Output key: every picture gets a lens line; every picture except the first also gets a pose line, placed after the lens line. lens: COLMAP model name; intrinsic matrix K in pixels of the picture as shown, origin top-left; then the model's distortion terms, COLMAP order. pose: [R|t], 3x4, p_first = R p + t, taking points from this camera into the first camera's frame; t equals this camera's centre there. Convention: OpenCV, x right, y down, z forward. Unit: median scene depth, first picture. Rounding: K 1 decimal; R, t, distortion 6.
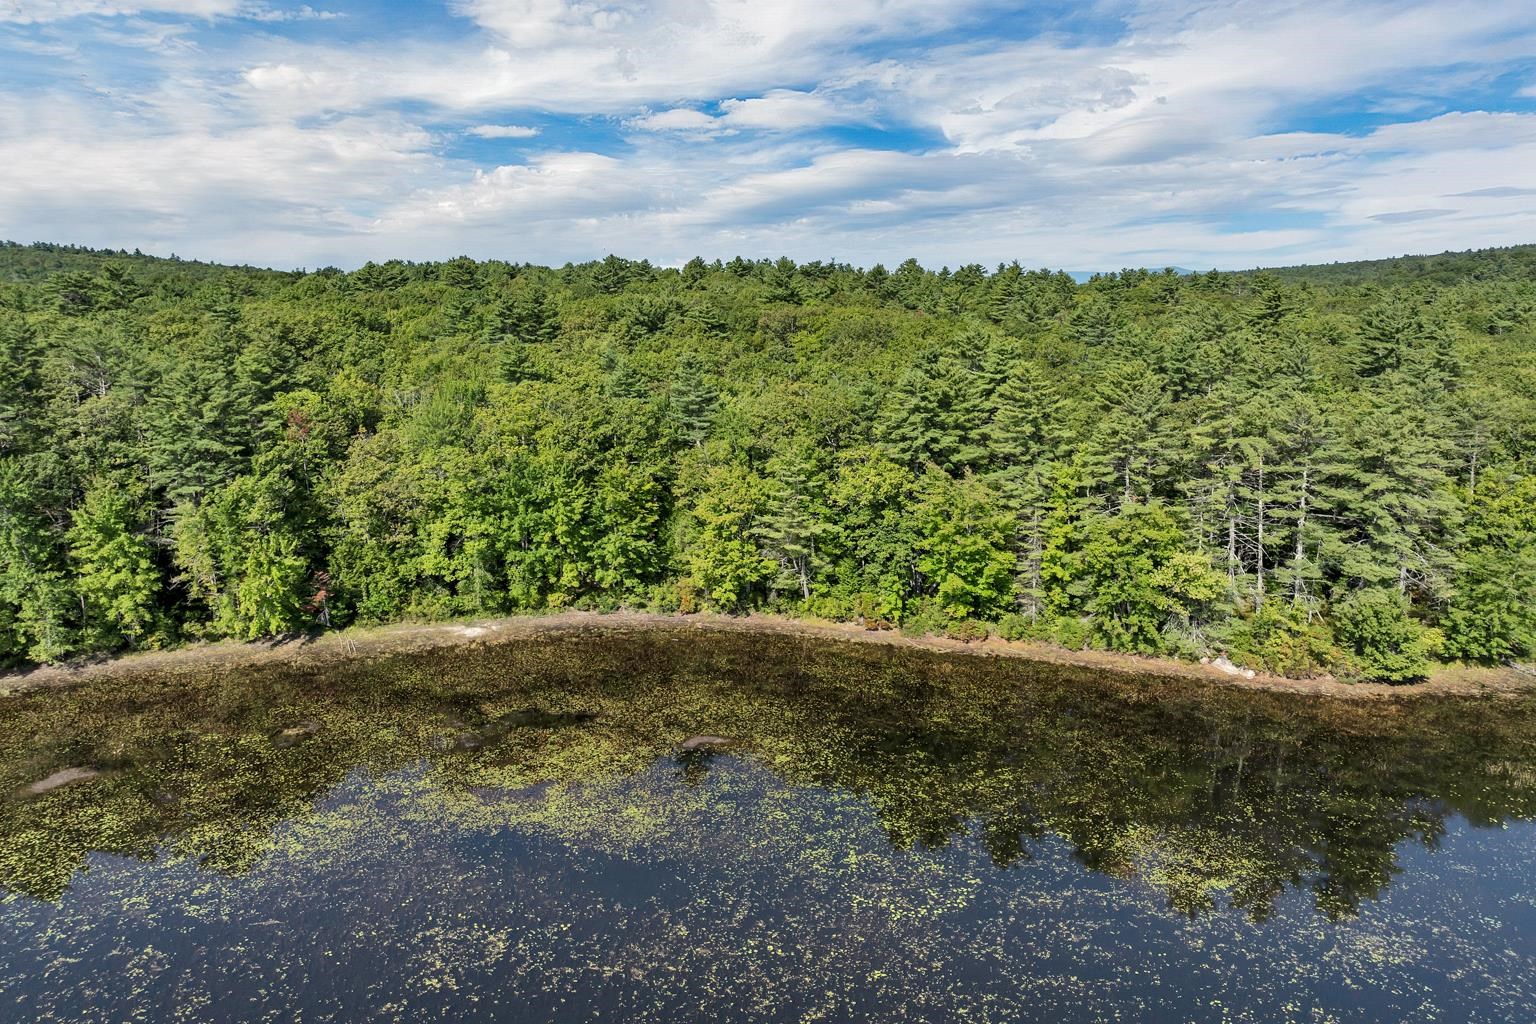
lens RADIAL K [[1098.2, 0, 770.7], [0, 1098.2, 472.7], [0, 0, 1]] dist [-0.041198, 0.003206]
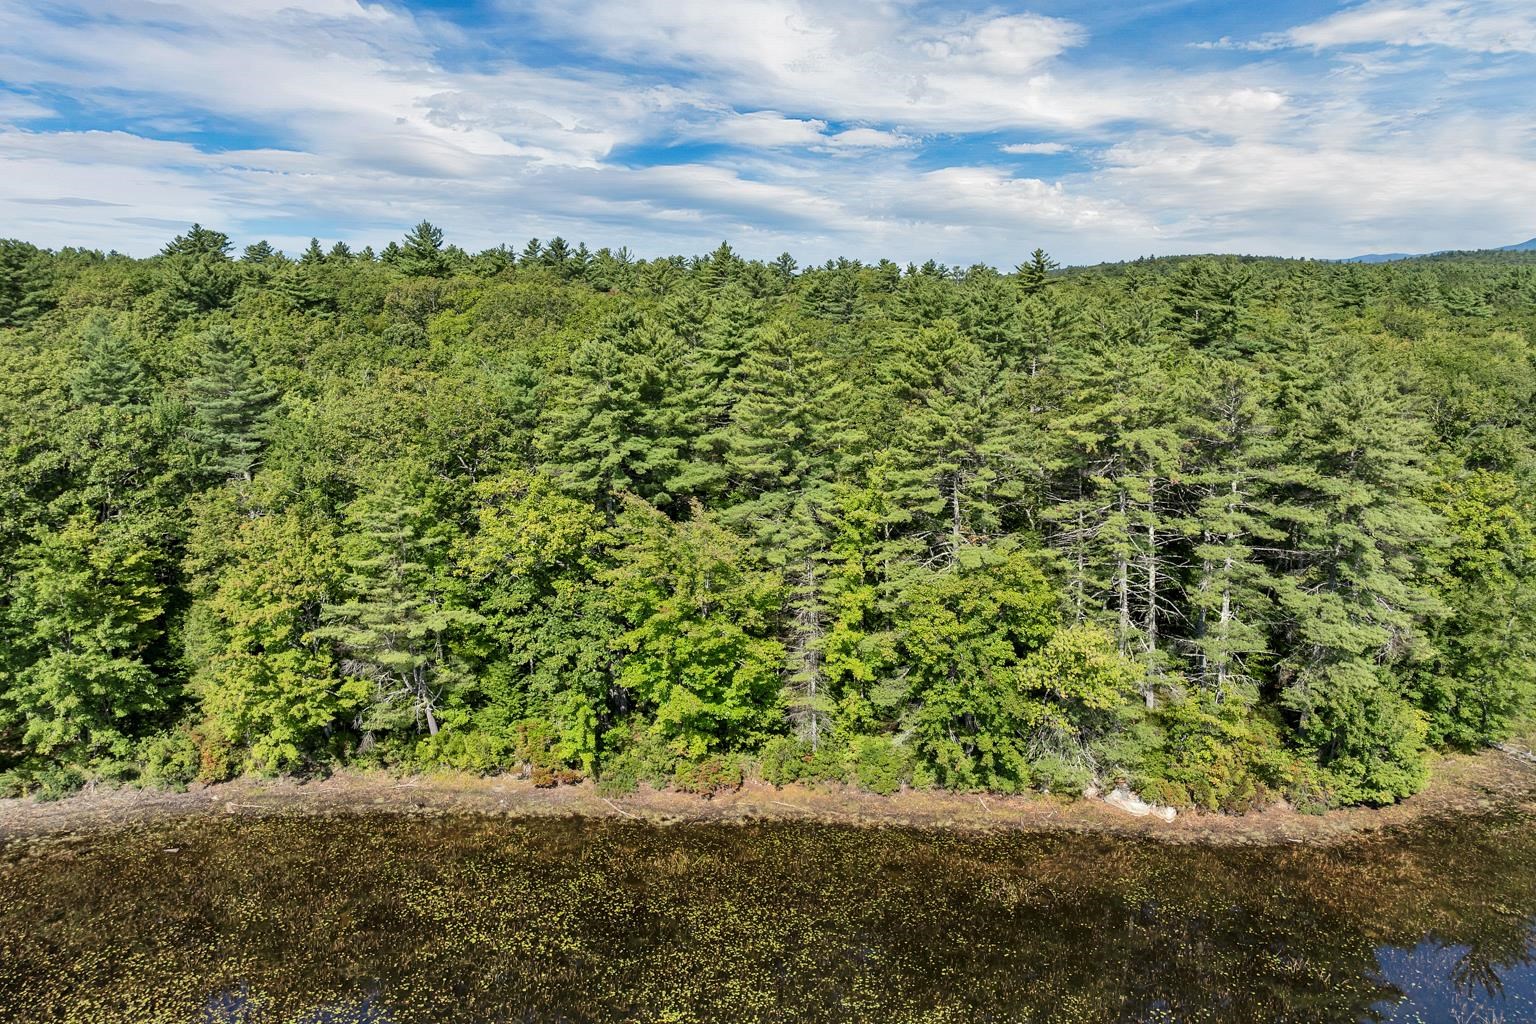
lens RADIAL K [[1098.2, 0, 770.7], [0, 1098.2, 472.7], [0, 0, 1]] dist [-0.041198, 0.003206]
pose [[0.963945, -0.045356, 0.262207, 0.063753], [0.049118, 0.998762, -0.007807, -0.012312], [-0.261528, 0.020405, 0.964980, 0.414941]]
